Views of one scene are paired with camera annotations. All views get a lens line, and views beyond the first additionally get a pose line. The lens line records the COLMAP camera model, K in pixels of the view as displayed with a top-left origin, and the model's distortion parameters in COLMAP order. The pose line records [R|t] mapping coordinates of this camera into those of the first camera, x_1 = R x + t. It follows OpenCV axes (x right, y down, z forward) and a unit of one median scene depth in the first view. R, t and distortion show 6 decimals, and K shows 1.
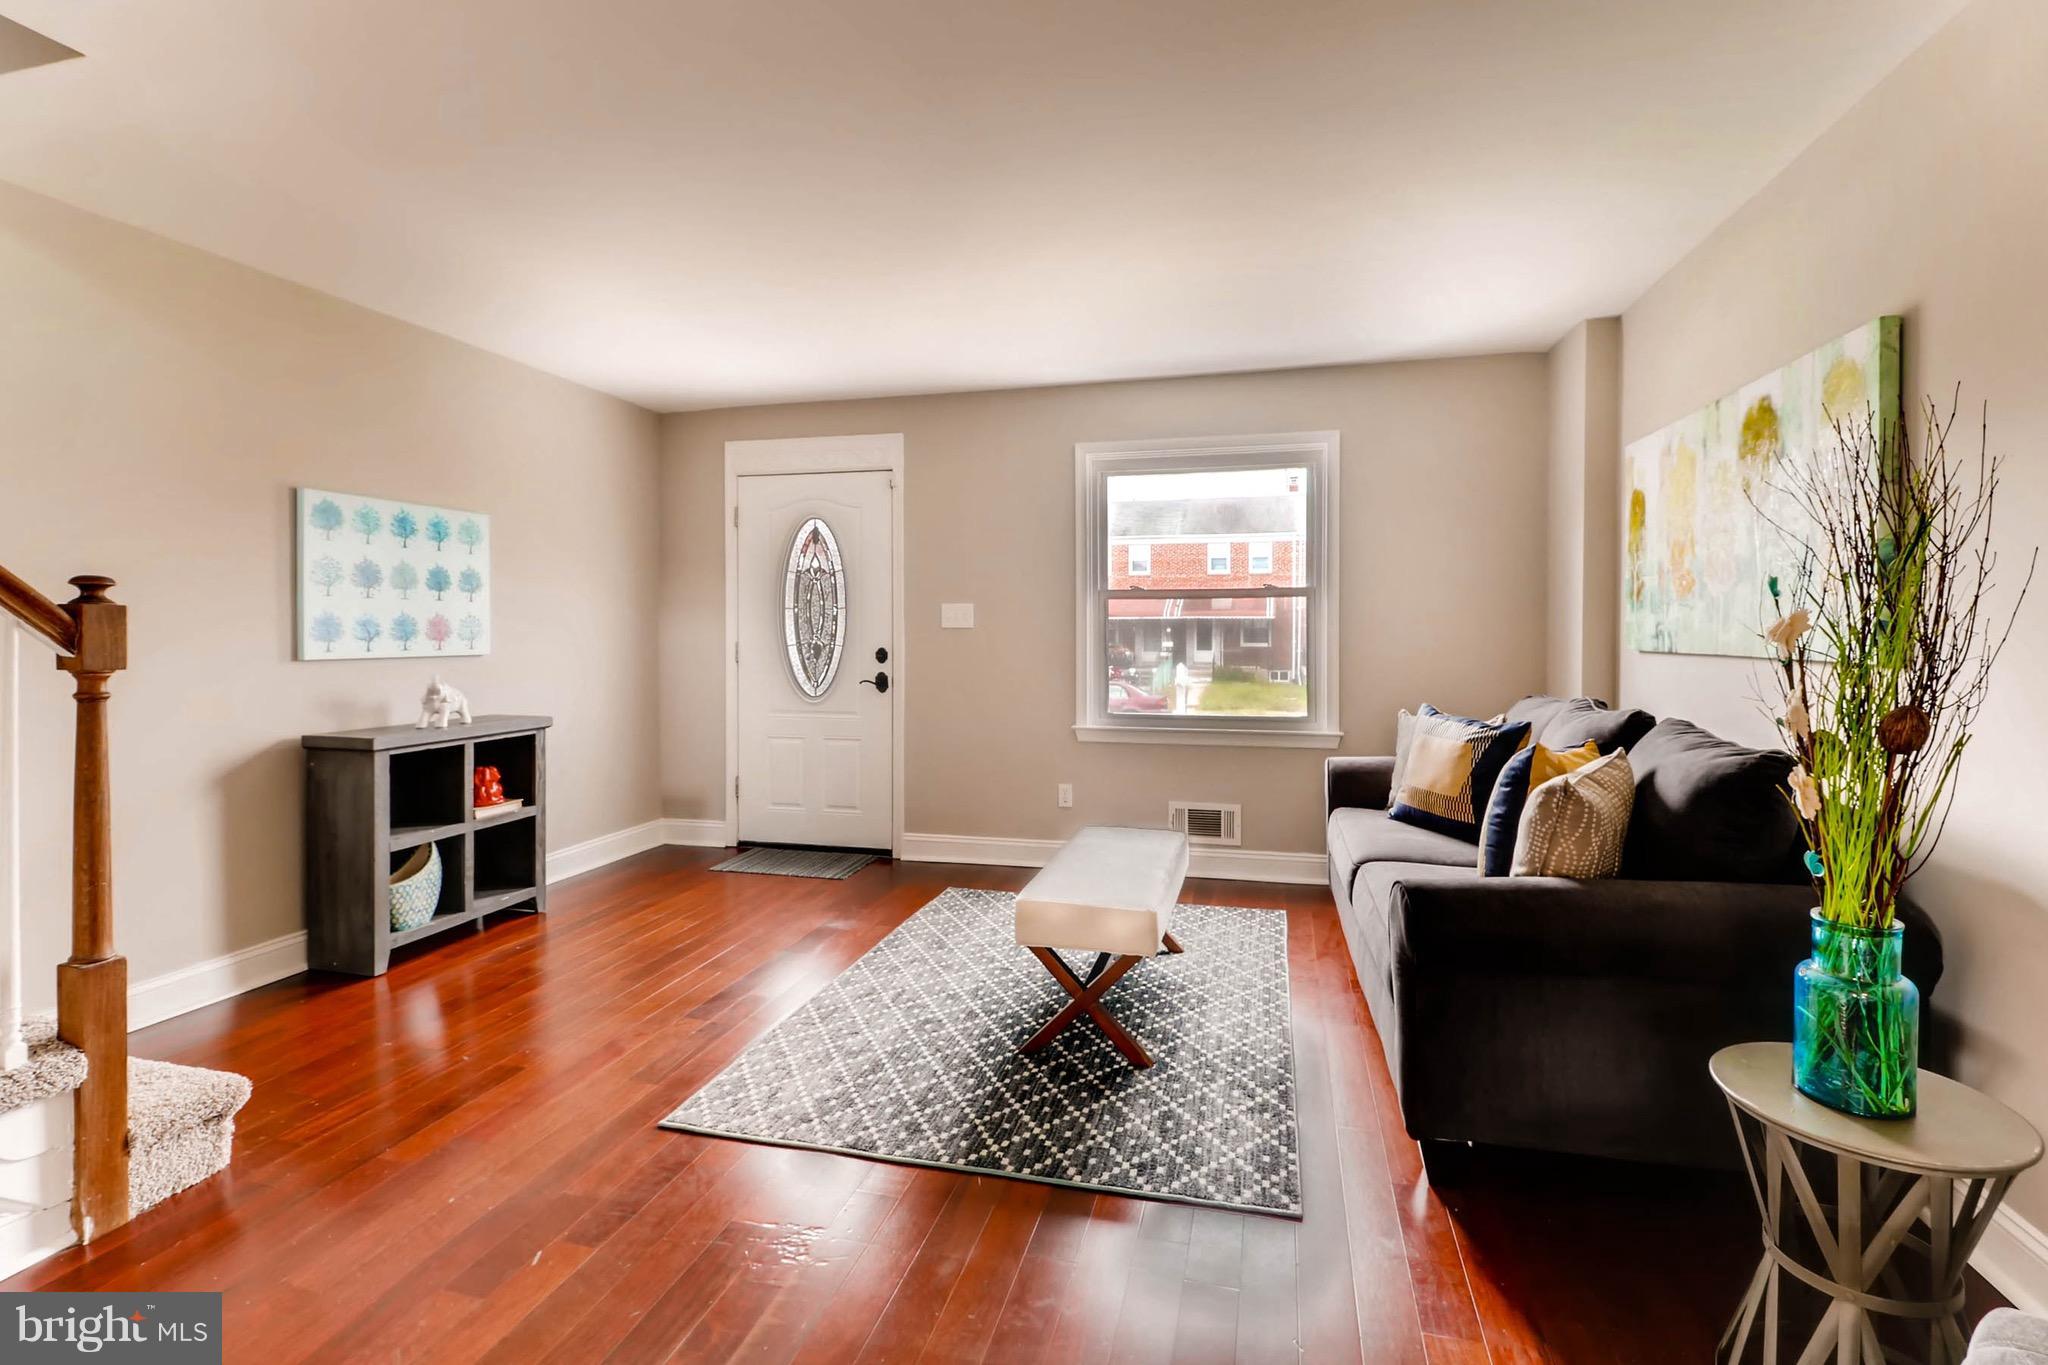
lens RADIAL K [[959.7, 0, 1086.8], [0, 959.7, 658.0], [0, 0, 1]] dist [-0.000024, 0.000065]
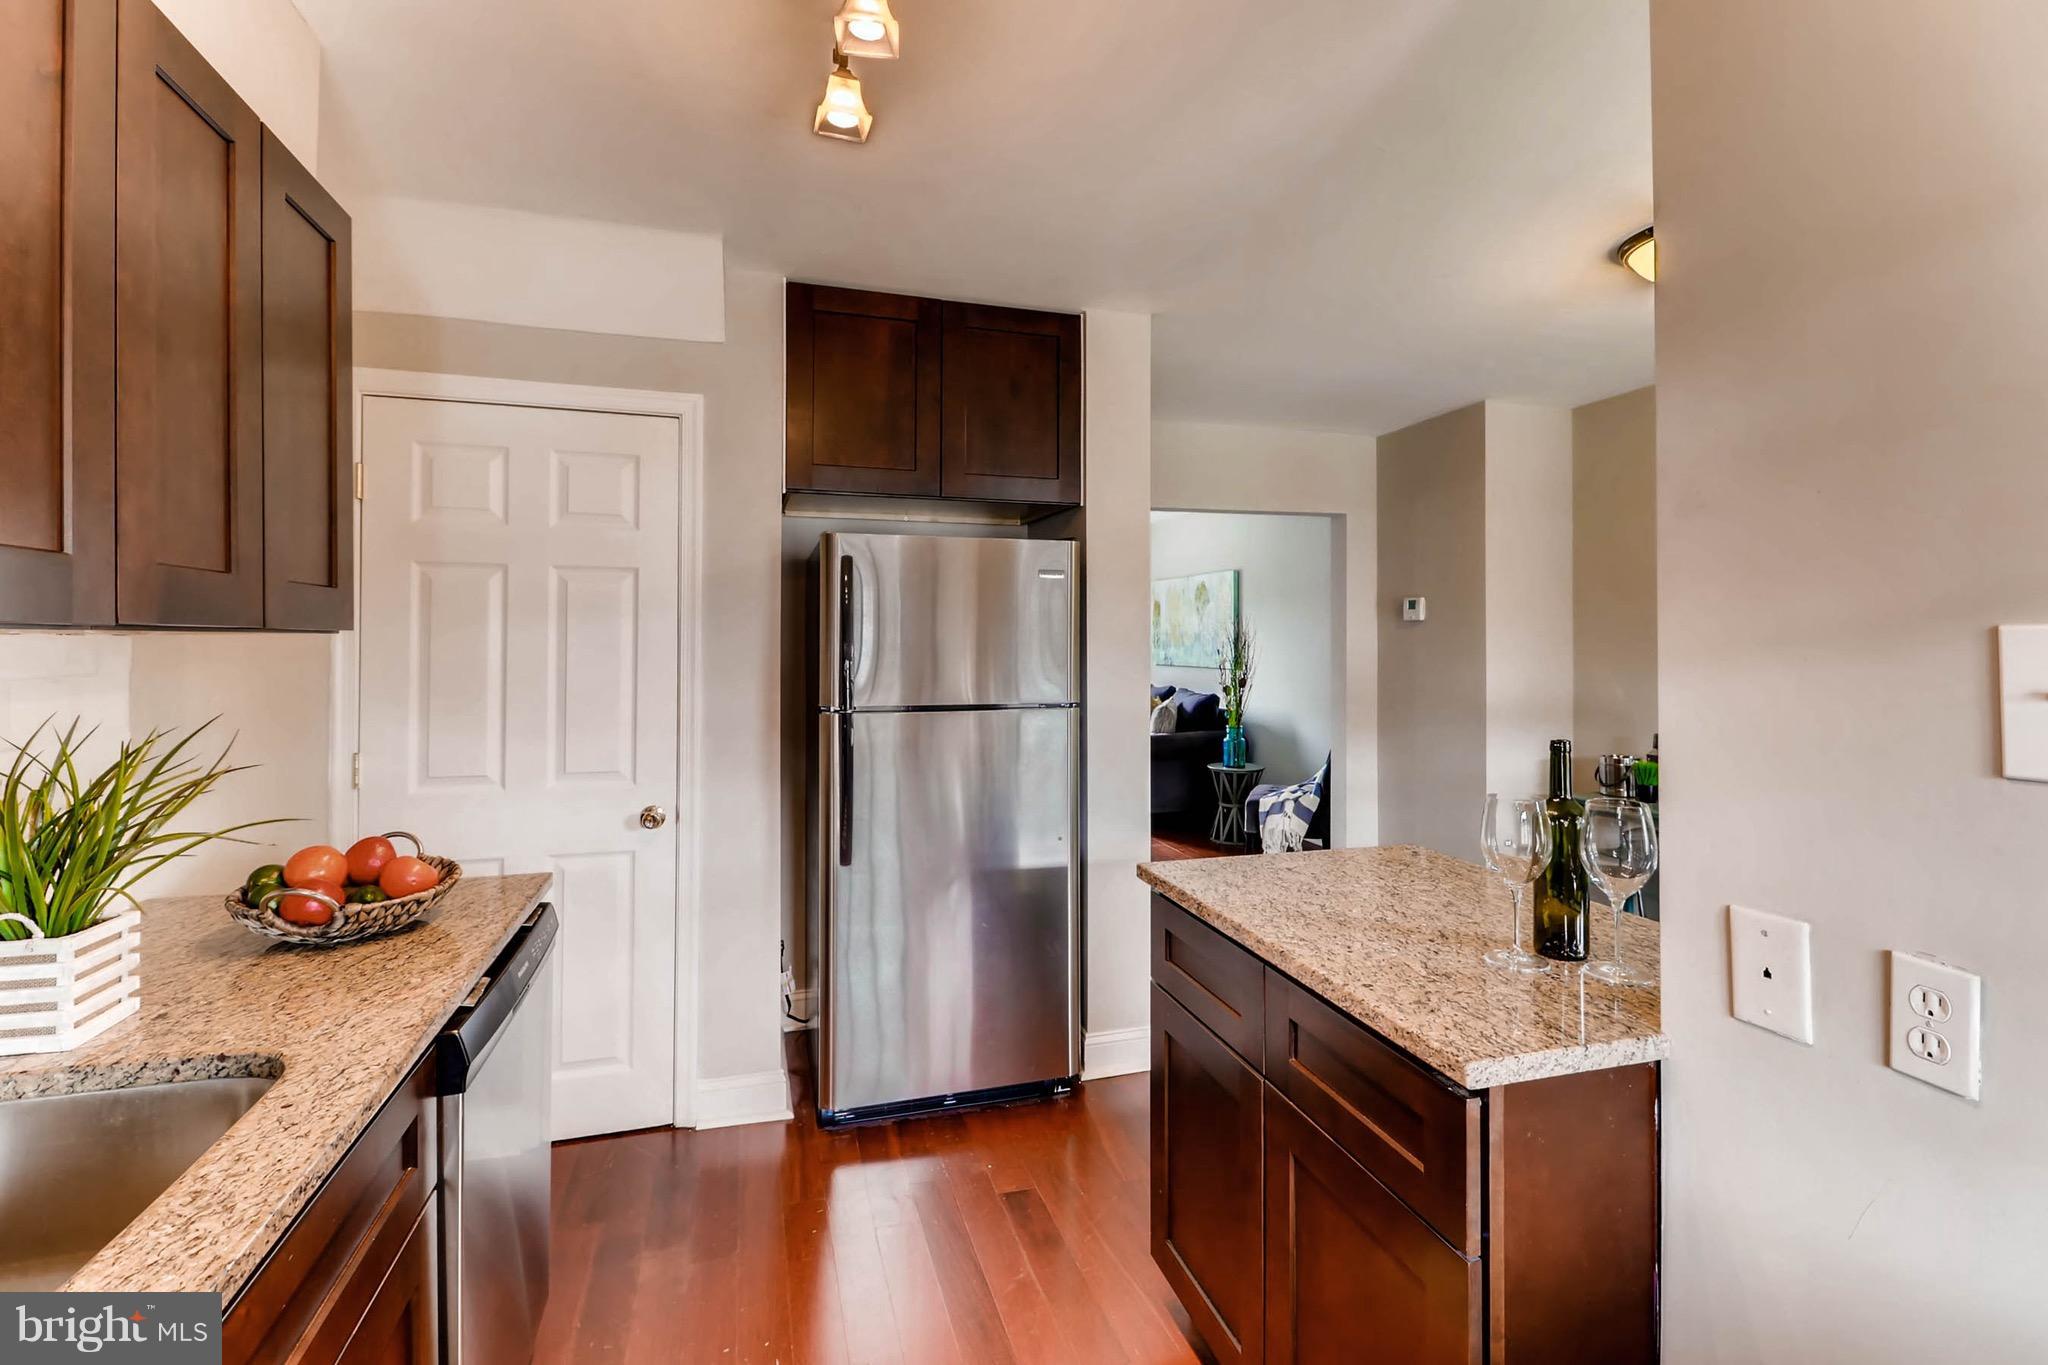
lens RADIAL K [[946.5, 0, 1023.4], [0, 946.5, 626.3], [0, 0, 1]] dist [-0.000526, -0.000057]
pose [[0.883218, 0.008178, 0.468890, -1.522024], [0.010343, 0.999265, -0.036910, -0.031490], [-0.468848, 0.037449, 0.882485, -1.743327]]
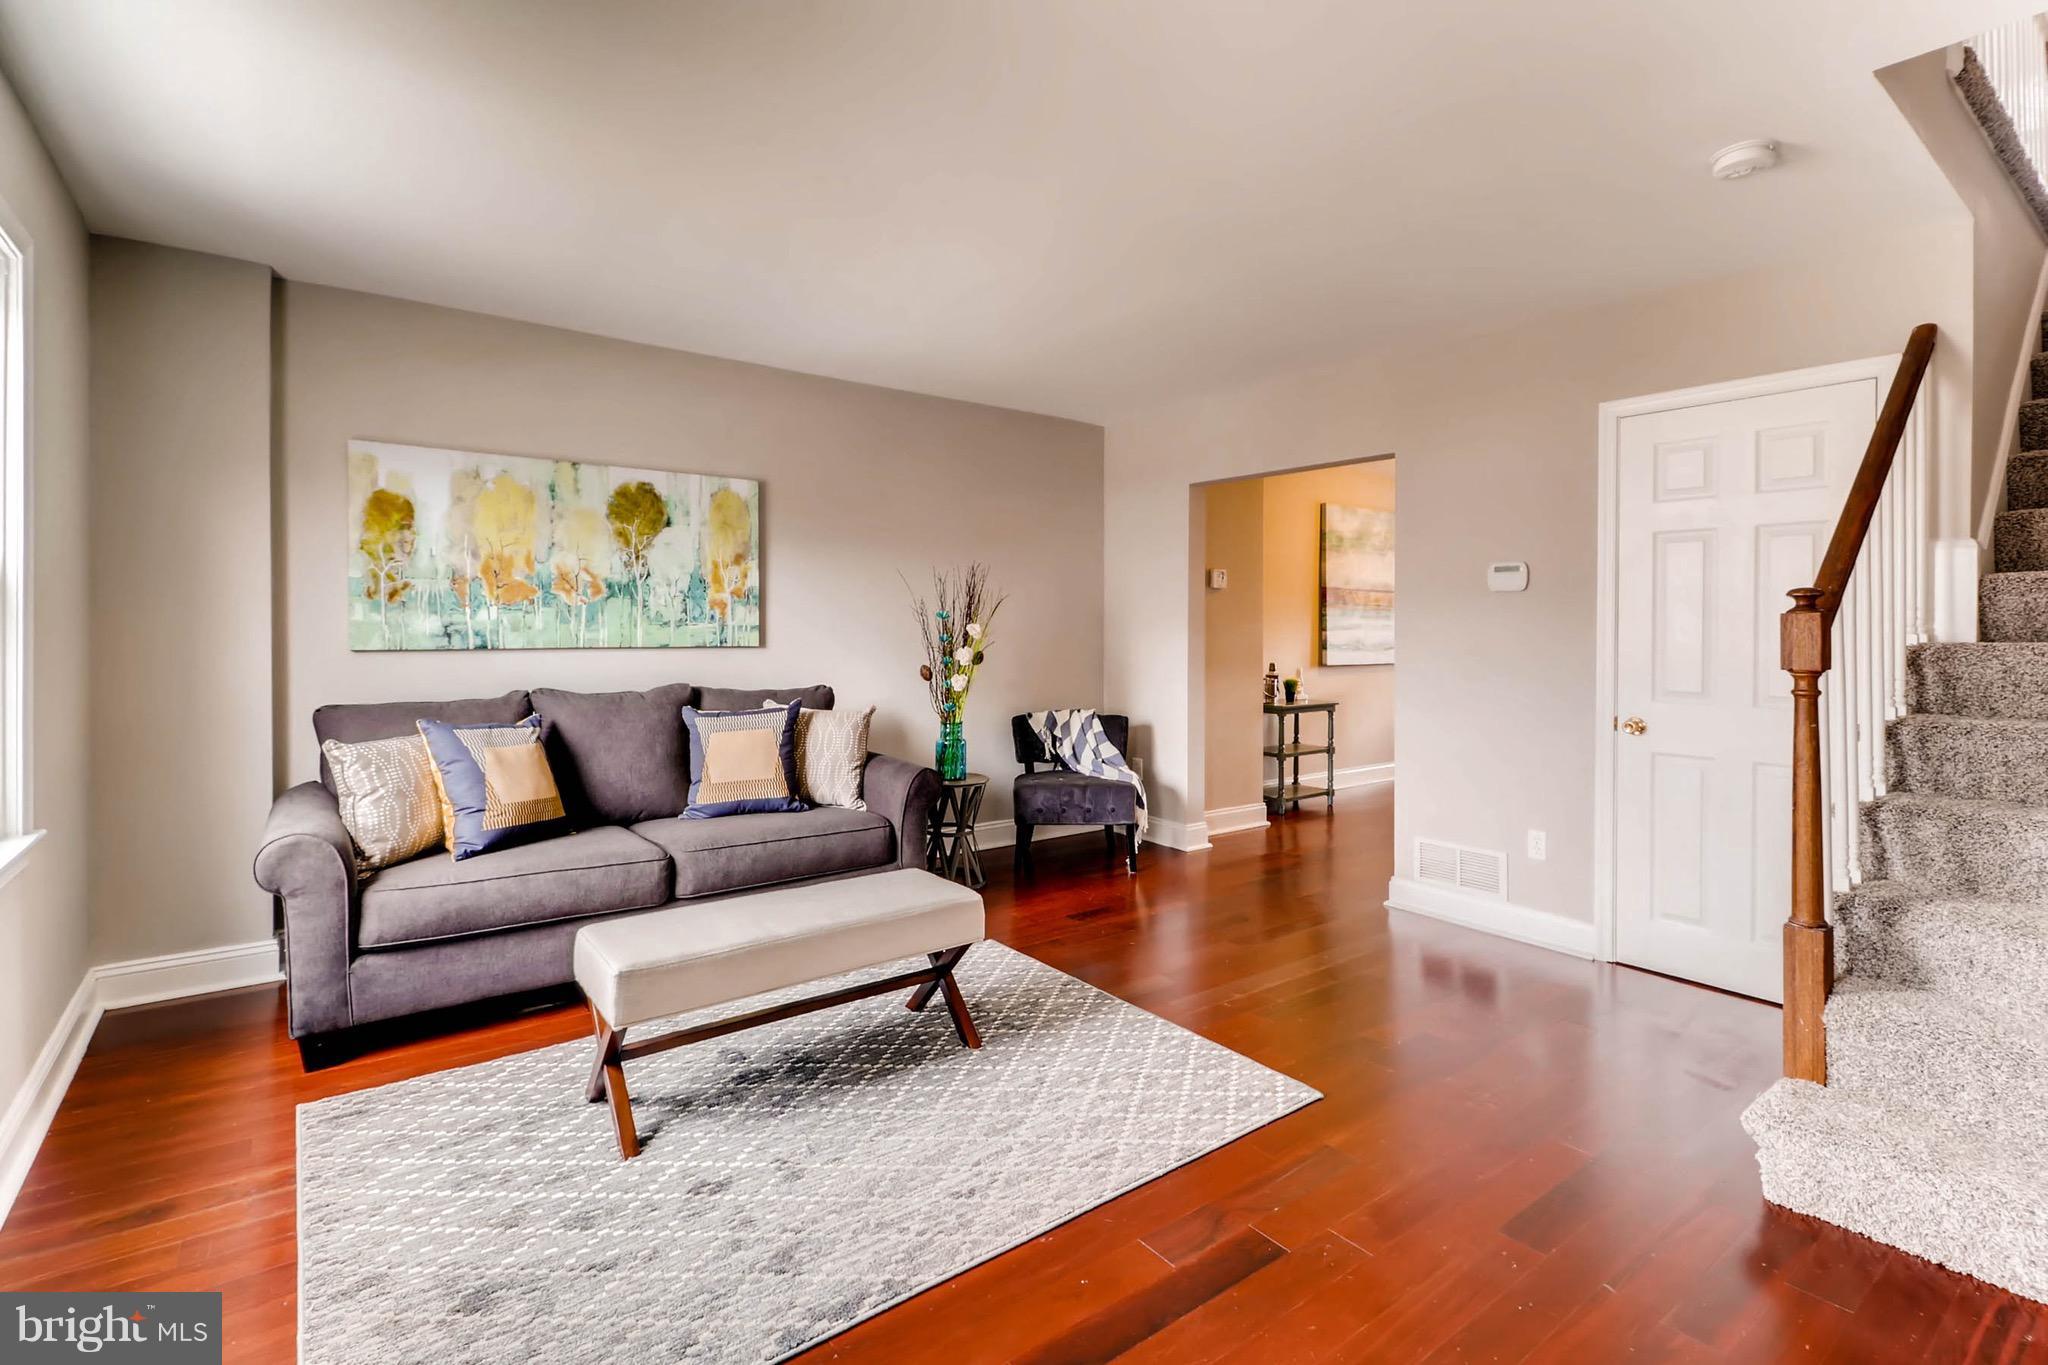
lens RADIAL K [[946.5, 0, 1023.4], [0, 946.5, 626.3], [0, 0, 1]] dist [-0.000526, -0.000057]
pose [[-0.749558, -0.004501, 0.661923, -1.006788], [0.015944, 0.999564, 0.024852, -0.075904], [-0.661747, 0.029182, -0.749159, 2.241936]]
